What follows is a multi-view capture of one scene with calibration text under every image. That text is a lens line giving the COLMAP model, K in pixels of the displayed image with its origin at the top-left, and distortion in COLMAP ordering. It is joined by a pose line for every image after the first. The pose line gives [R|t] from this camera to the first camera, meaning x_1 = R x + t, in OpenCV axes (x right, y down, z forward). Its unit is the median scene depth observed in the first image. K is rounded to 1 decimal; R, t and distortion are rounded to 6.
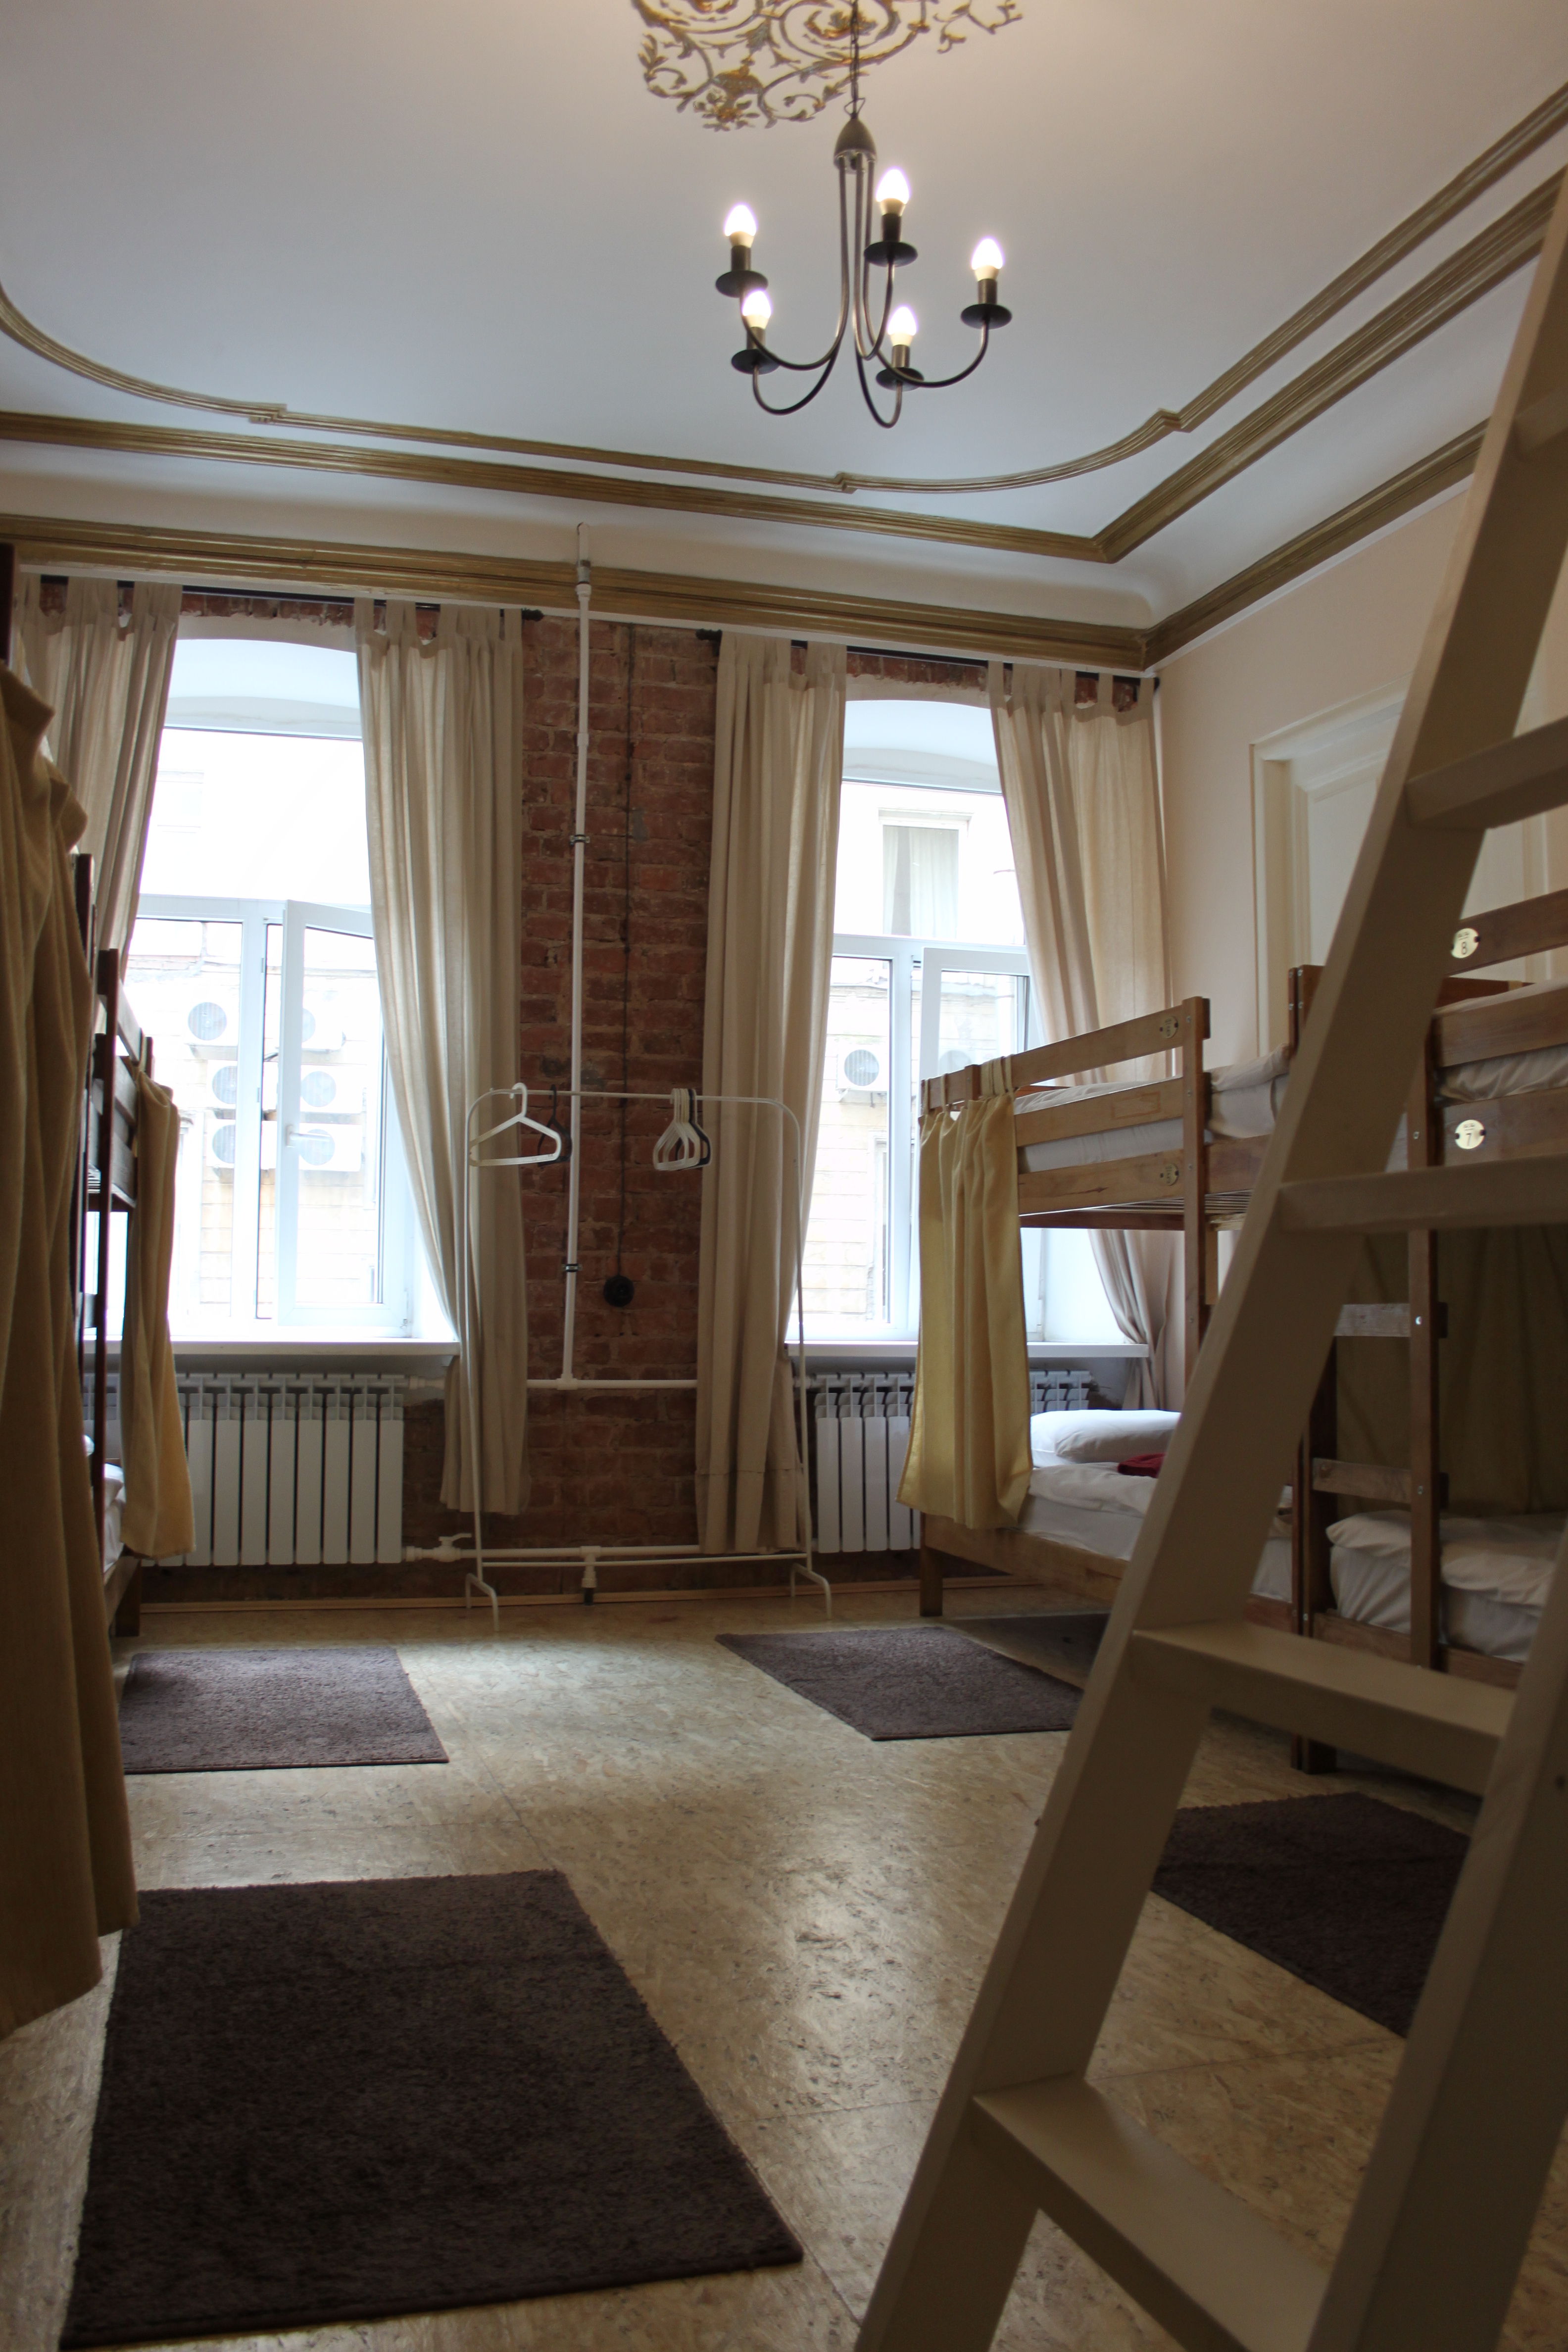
lens RADIAL K [[1904.4, 0, 784.0], [0, 1904.4, 1176.0], [0, 0, 1]] dist [-0.175550, 0.126812]
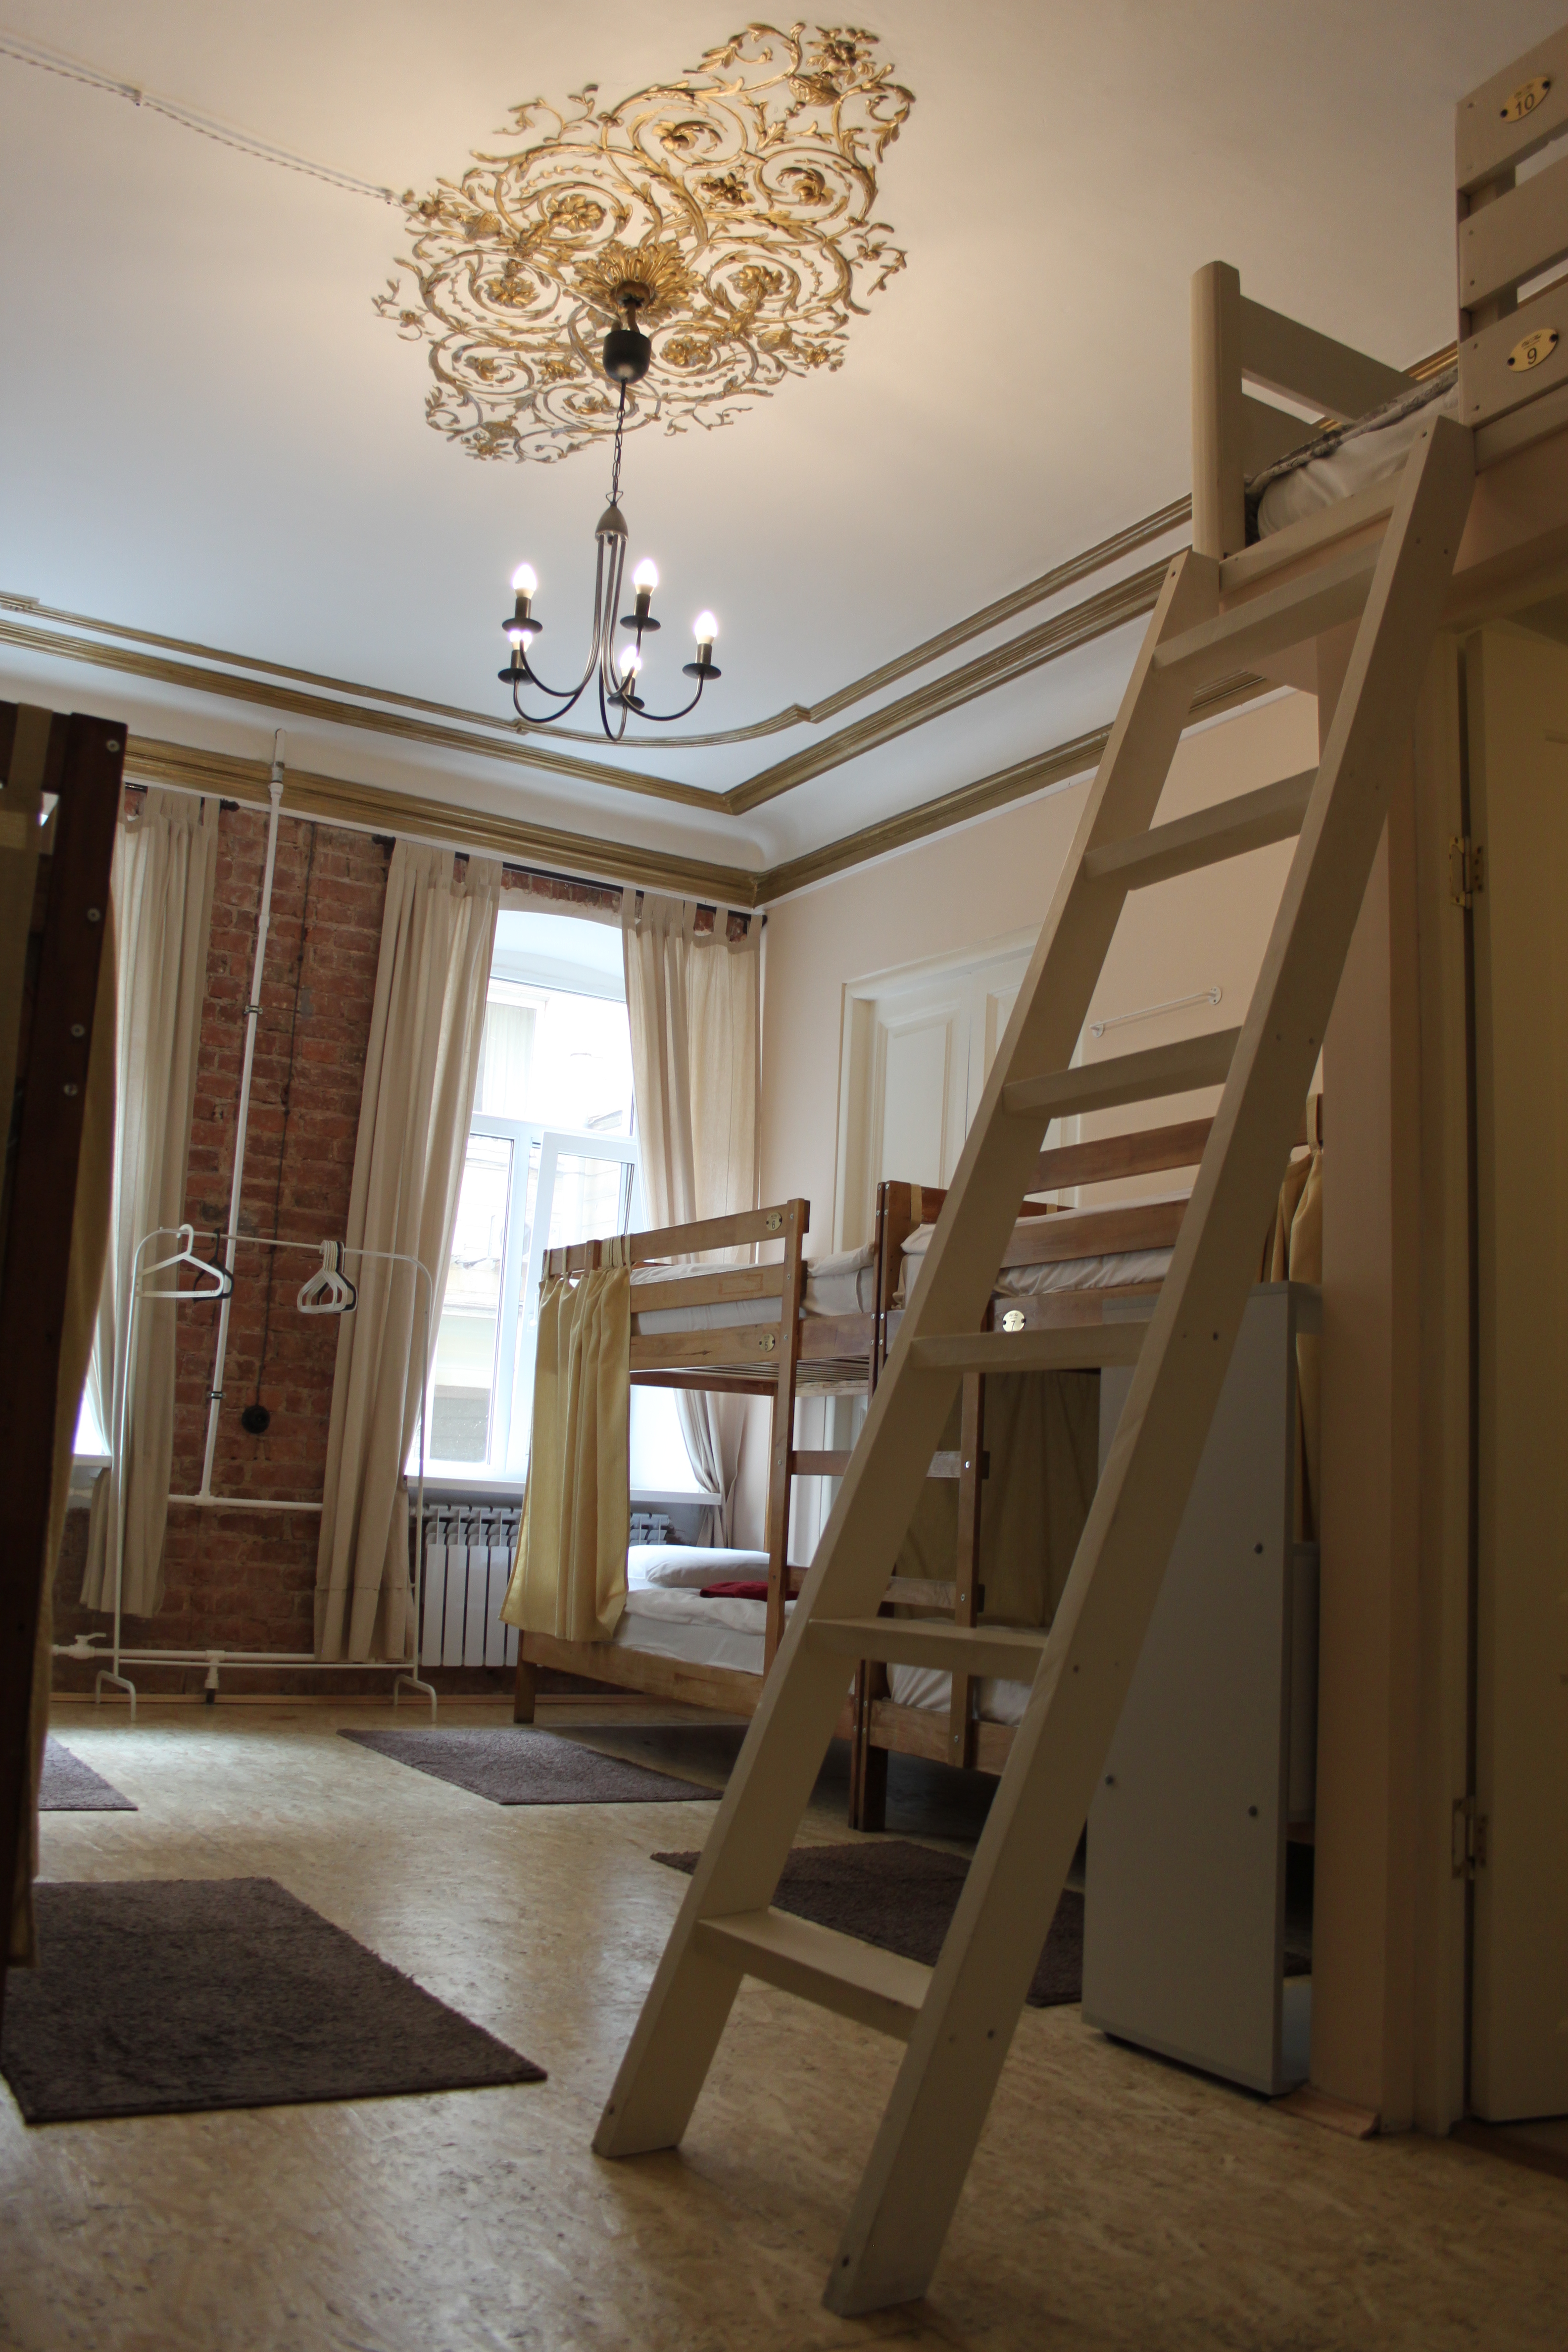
lens RADIAL K [[1999.0, 0, 788.2], [0, 1999.0, 1145.6], [0, 0, 1]] dist [-0.225162, 0.097524]
pose [[0.965818, 0.083401, 0.245438, -0.082041], [-0.057514, 0.992174, -0.110824, 0.011445], [-0.252760, 0.092920, 0.963057, -0.188105]]
